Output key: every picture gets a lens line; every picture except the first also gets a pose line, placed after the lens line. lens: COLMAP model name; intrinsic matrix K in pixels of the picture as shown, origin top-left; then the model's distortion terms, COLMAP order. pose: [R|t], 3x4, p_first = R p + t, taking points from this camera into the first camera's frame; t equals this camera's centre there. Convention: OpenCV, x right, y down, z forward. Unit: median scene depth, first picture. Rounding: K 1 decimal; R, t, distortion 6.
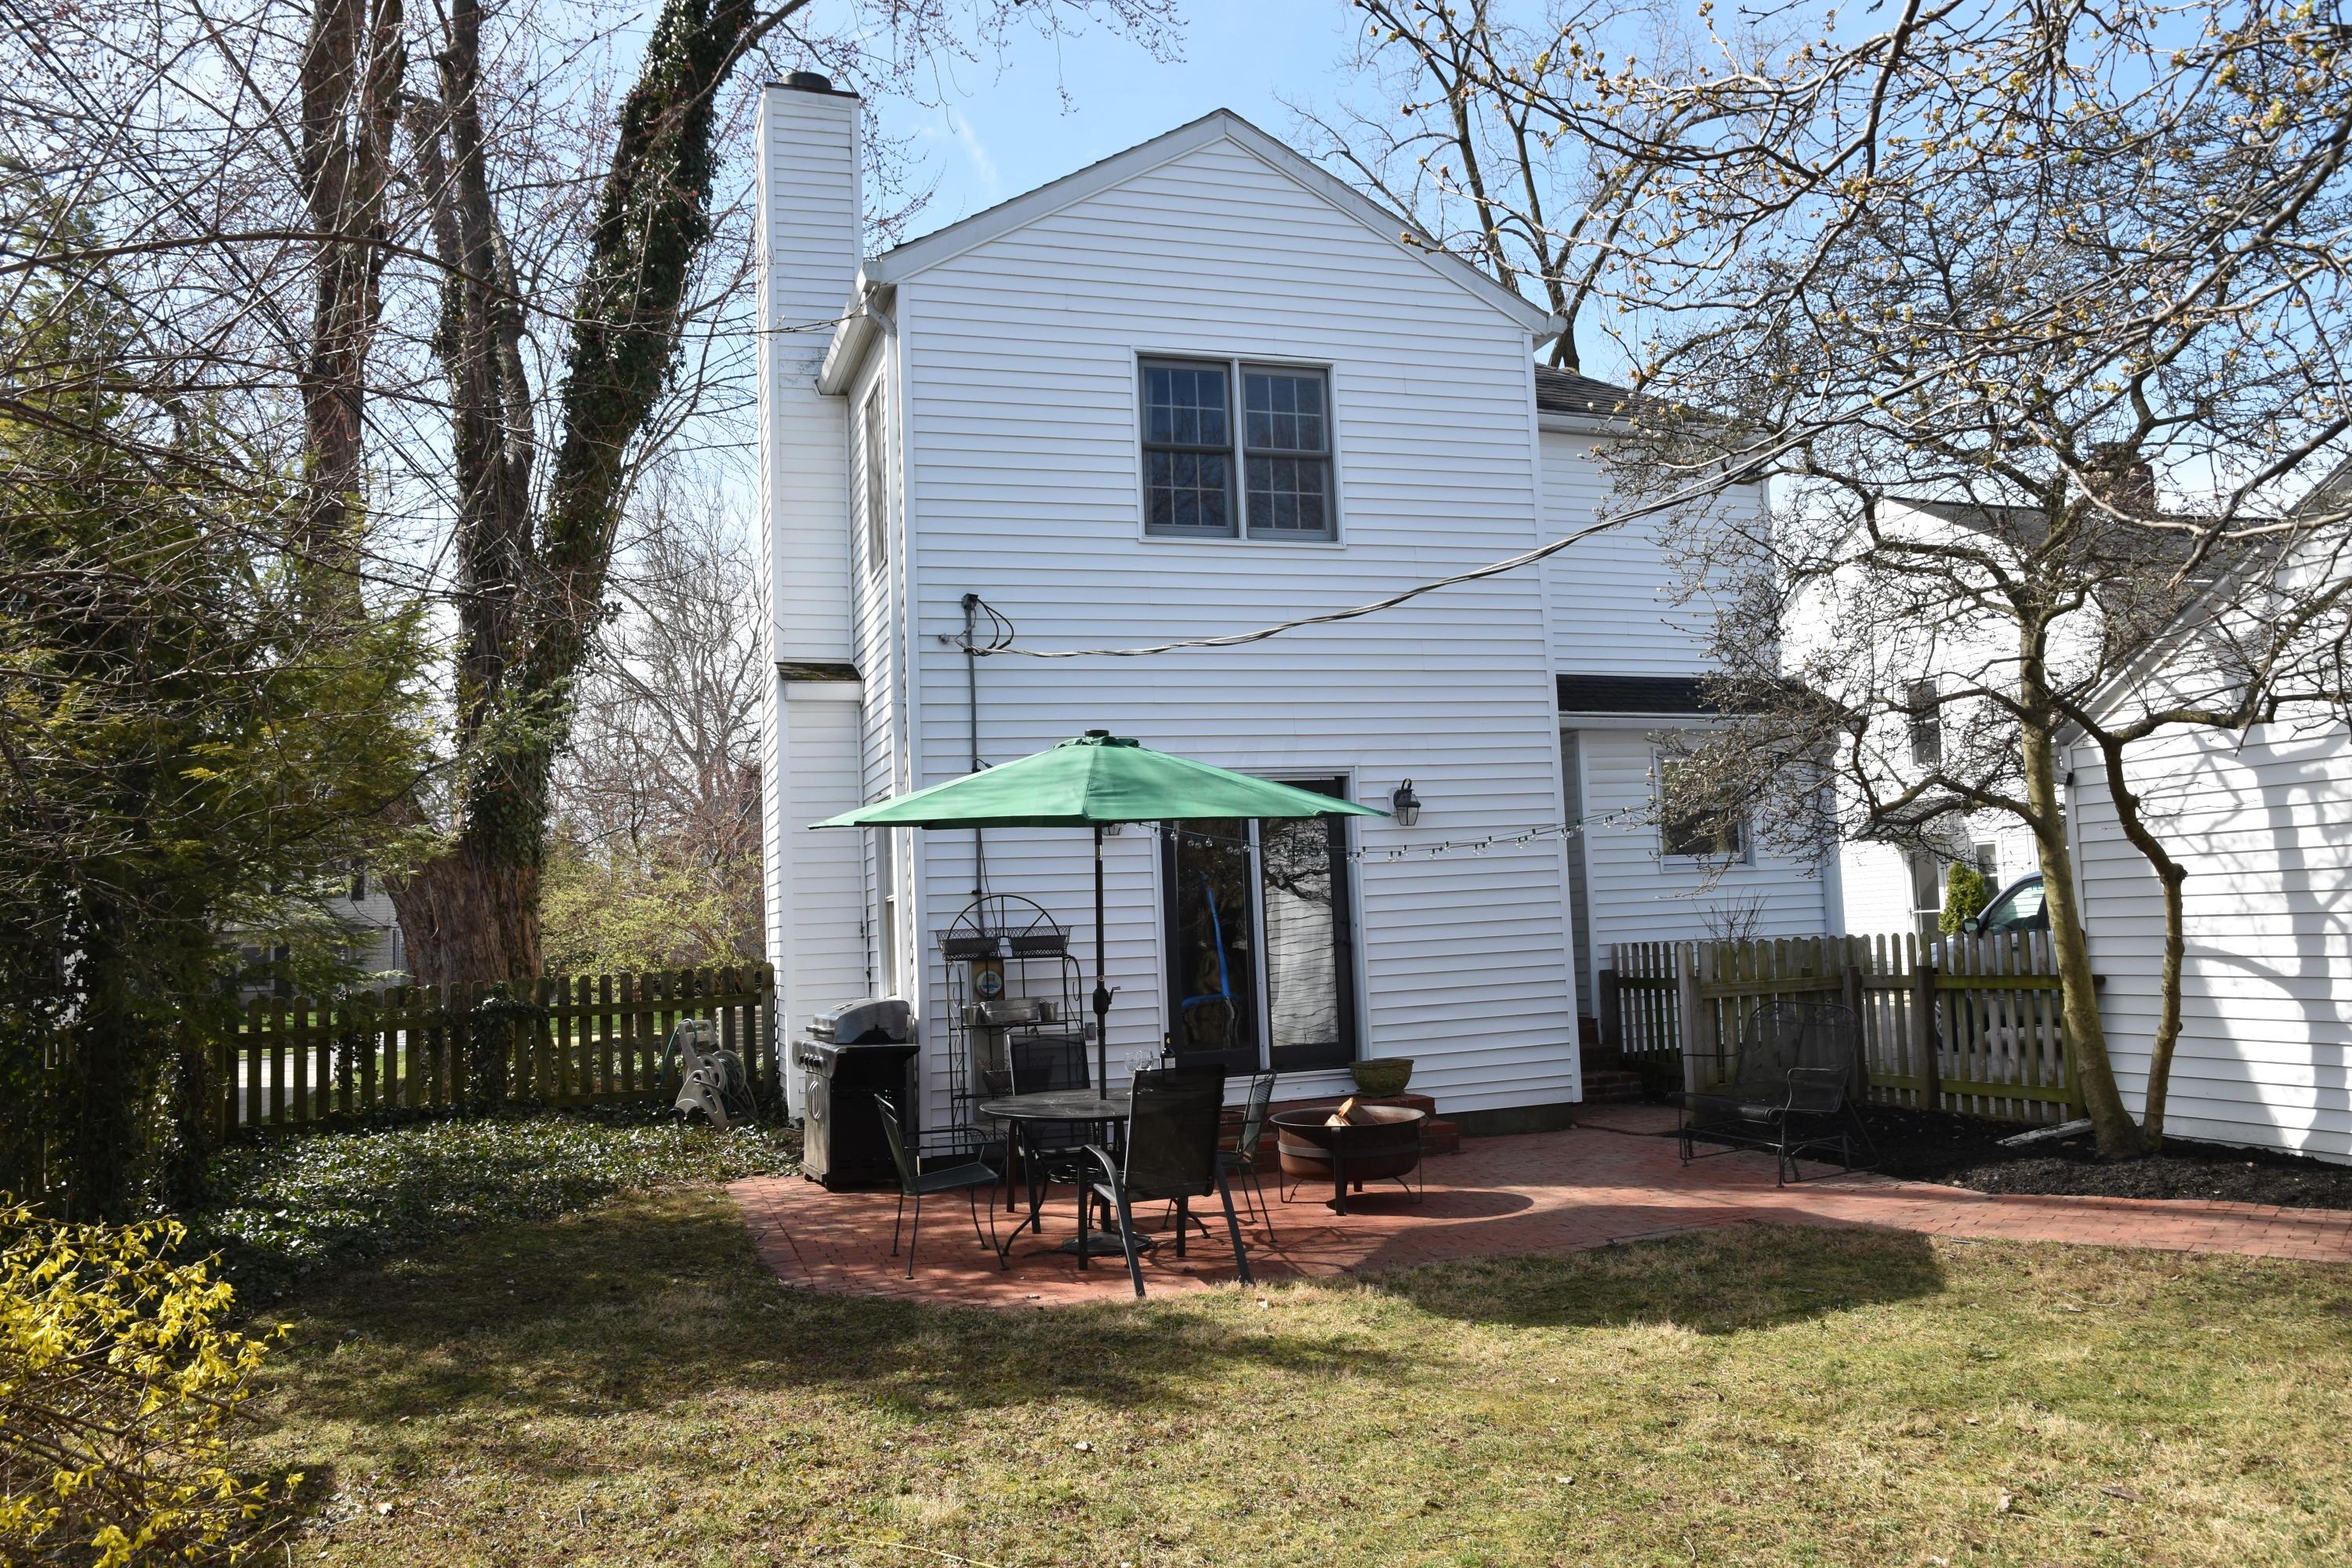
lens RADIAL K [[1793.6, 0, 1186.7], [0, 1793.6, 785.9], [0, 0, 1]] dist [-0.100611, 0.107595]
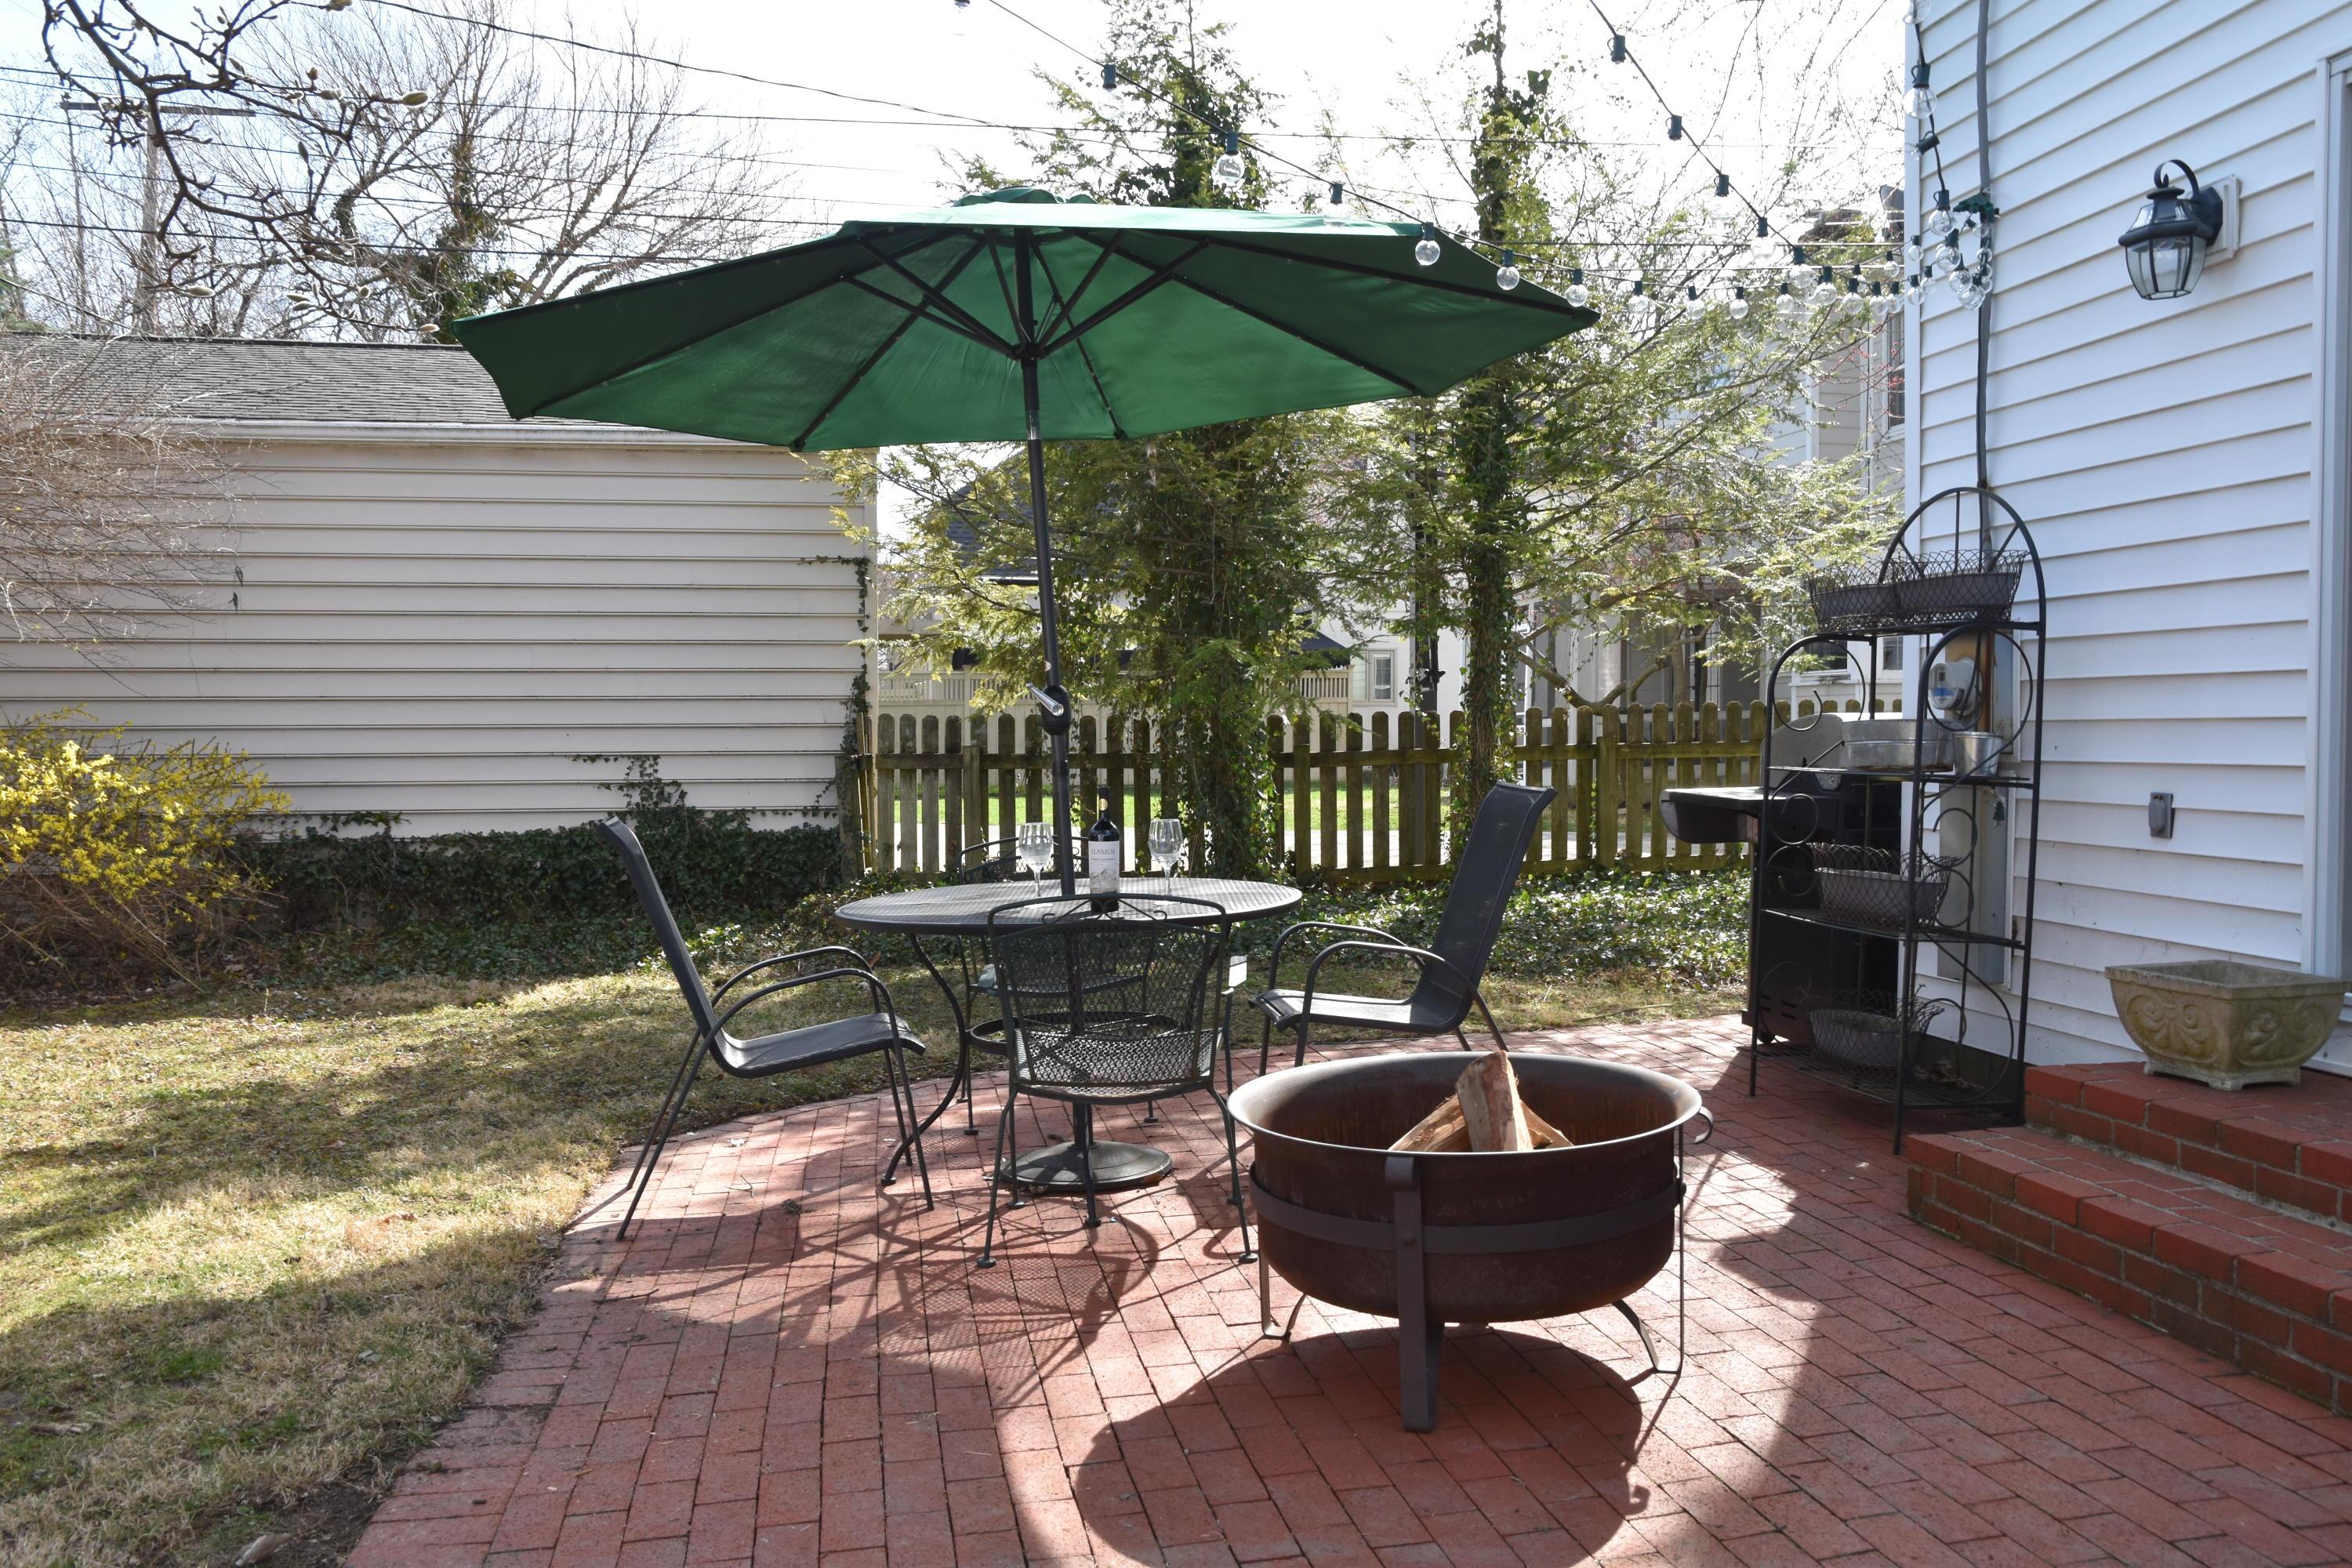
lens RADIAL K [[1793.6, 0, 1186.7], [0, 1793.6, 785.9], [0, 0, 1]] dist [-0.100611, 0.107595]
pose [[-0.146392, 0.077086, -0.986219, 0.403037], [0.092164, 0.993686, 0.063989, 0.099779], [0.984924, -0.081526, -0.152572, 0.974295]]
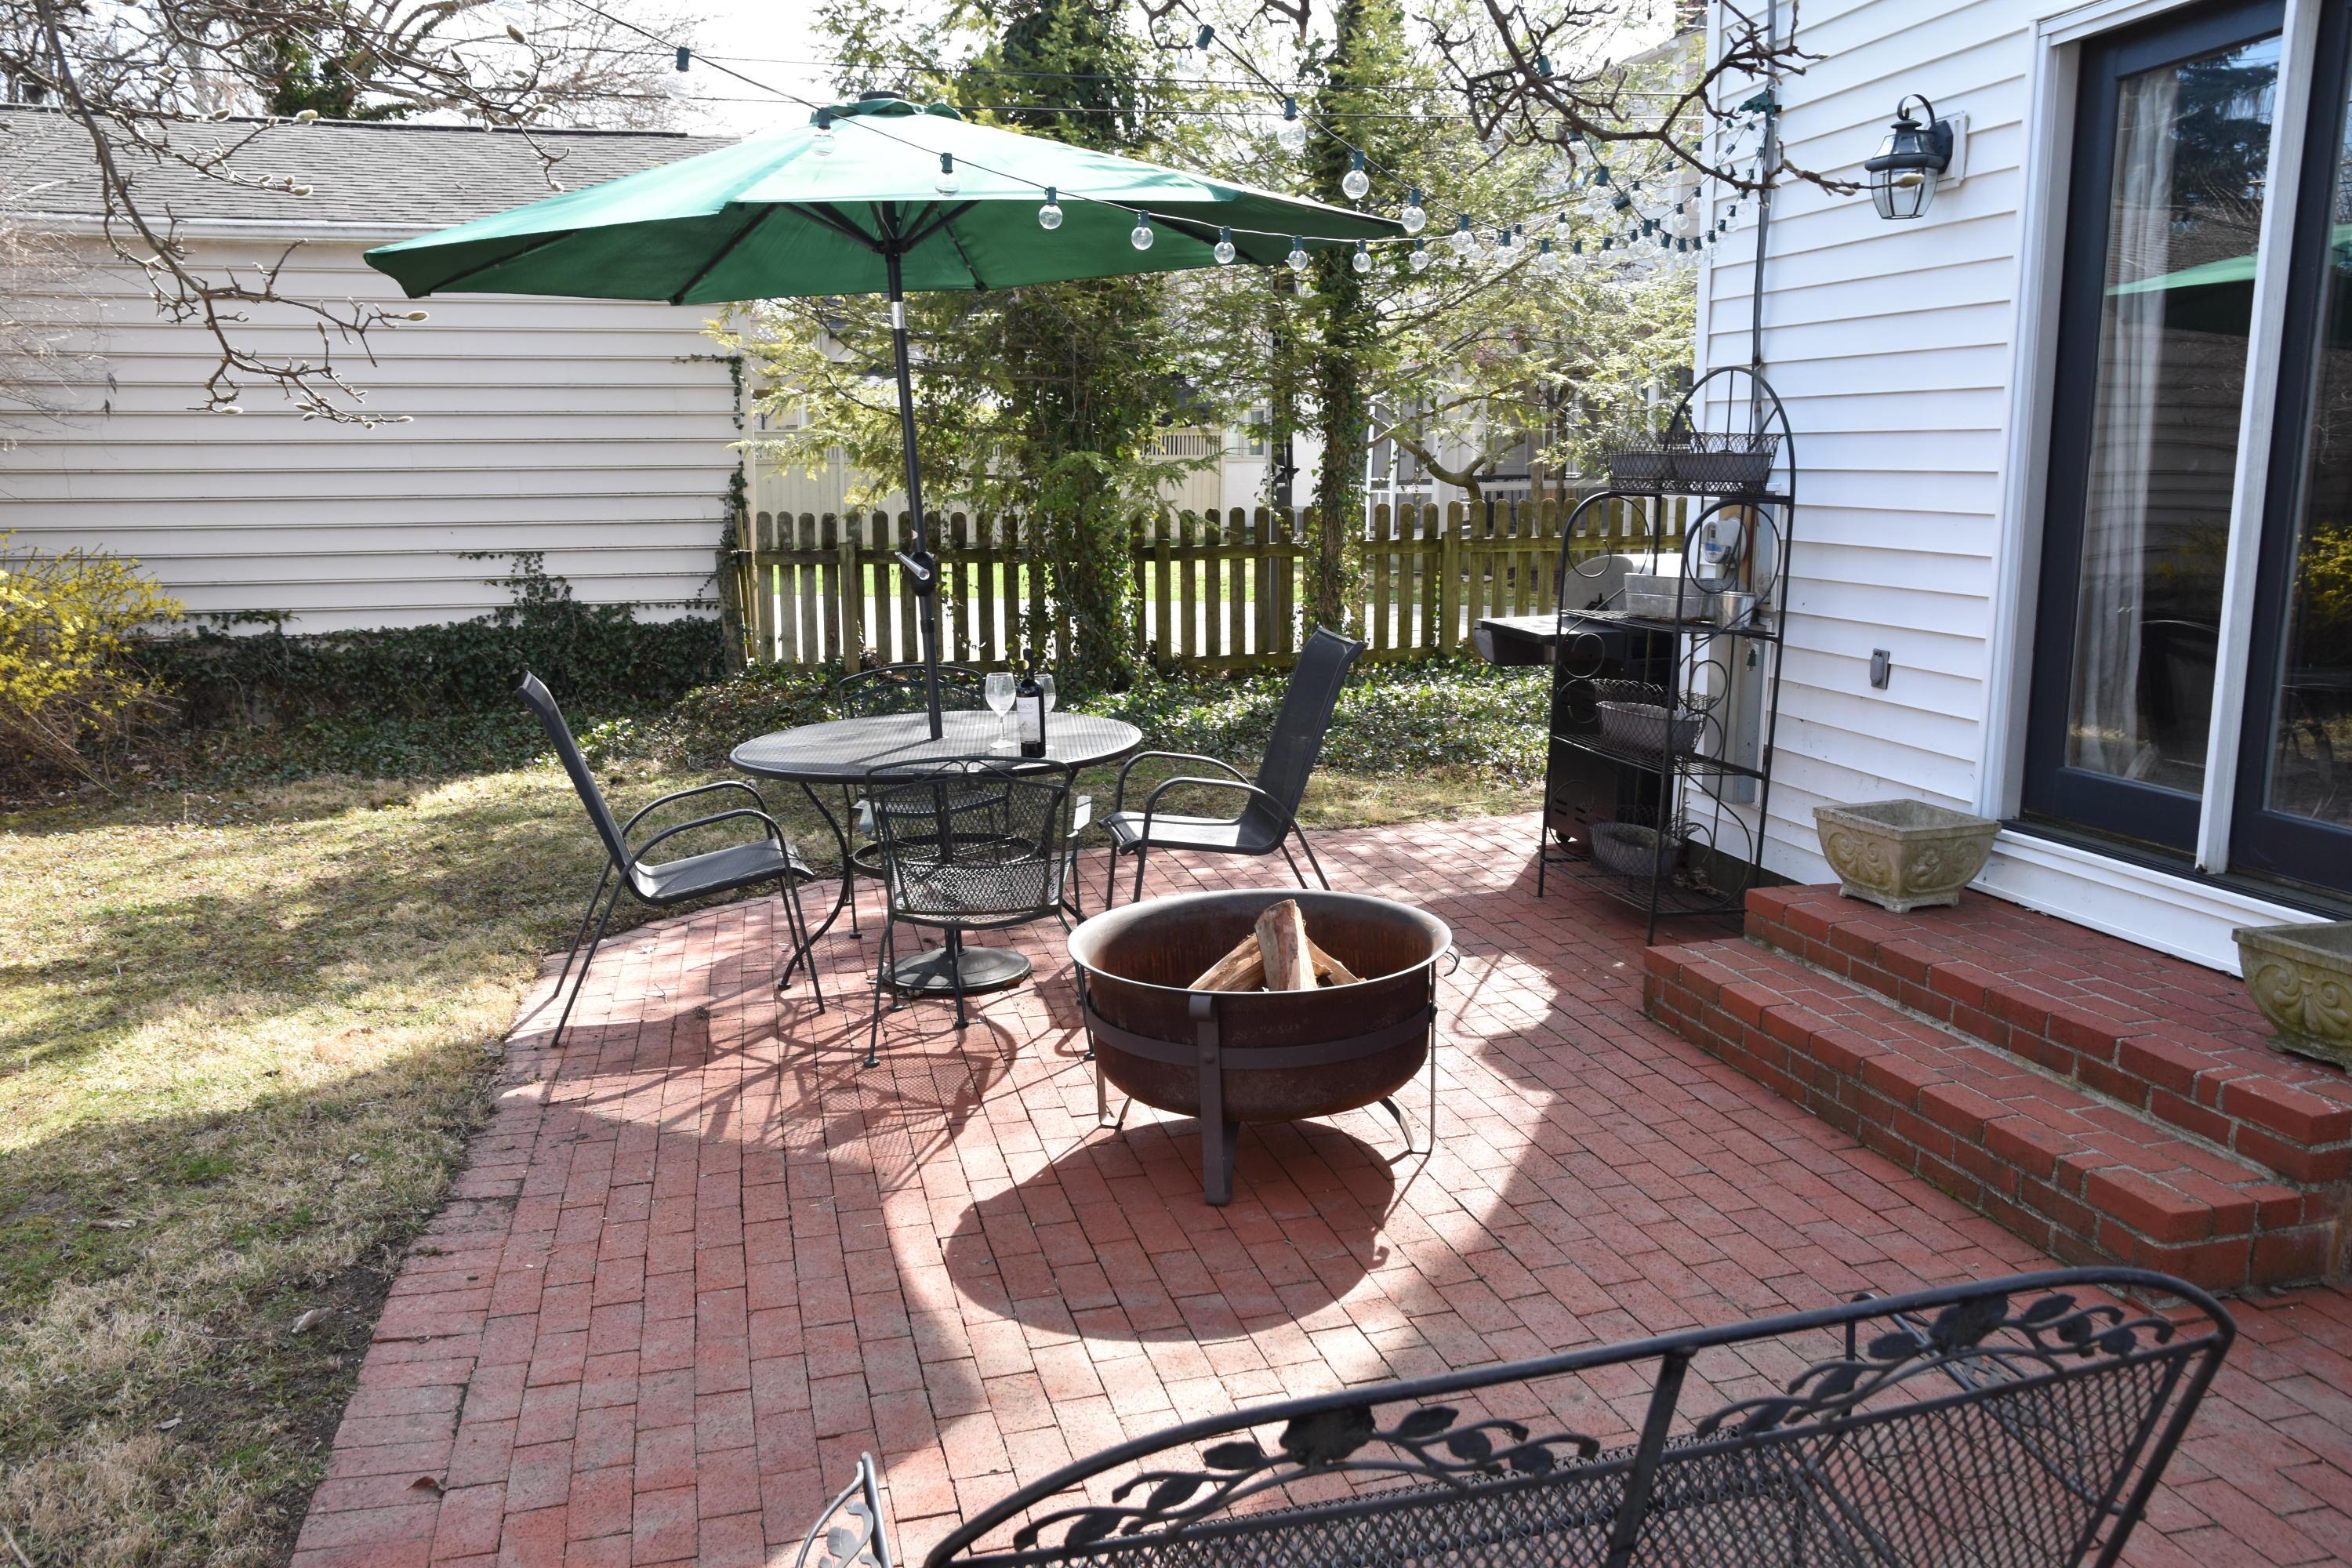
lens RADIAL K [[1793.6, 0, 1186.7], [0, 1793.6, 785.9], [0, 0, 1]] dist [-0.100611, 0.107595]
pose [[-0.080511, 0.220924, -0.971962, 0.460117], [0.085748, 0.973048, 0.214068, 0.062952], [0.993059, -0.066109, -0.097285, 0.993882]]
